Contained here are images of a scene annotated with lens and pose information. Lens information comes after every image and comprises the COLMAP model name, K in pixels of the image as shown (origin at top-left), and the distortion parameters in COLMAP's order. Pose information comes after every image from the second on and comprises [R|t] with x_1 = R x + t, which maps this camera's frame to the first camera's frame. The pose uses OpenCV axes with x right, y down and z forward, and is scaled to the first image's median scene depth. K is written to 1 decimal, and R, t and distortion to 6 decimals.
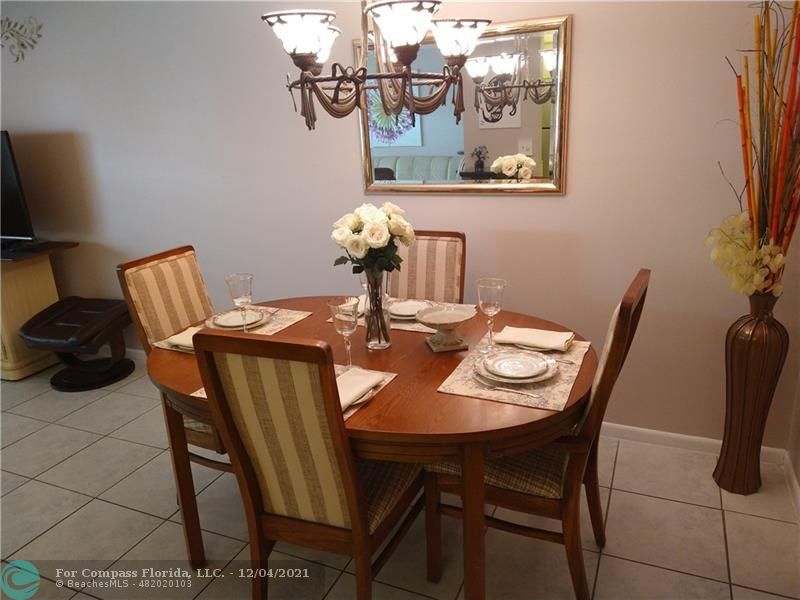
lens RADIAL K [[581.3, 0, 400.0], [0, 581.3, 300.0], [0, 0, 1]] dist [0.101963, -0.142253]
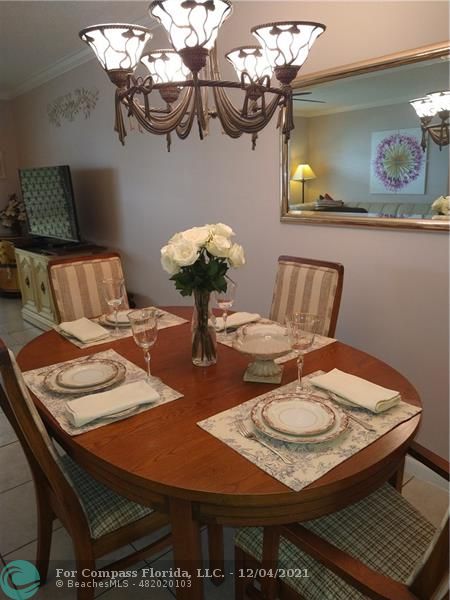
lens RADIAL K [[435.9, 0, 229.2], [0, 435.9, 299.4], [0, 0, 1]] dist [0.101963, -0.142253]
pose [[0.906394, 0.134381, -0.400489, 0.272411], [-0.144166, 0.989537, 0.005754, -0.038609], [0.397072, 0.052522, 0.916283, 0.278901]]
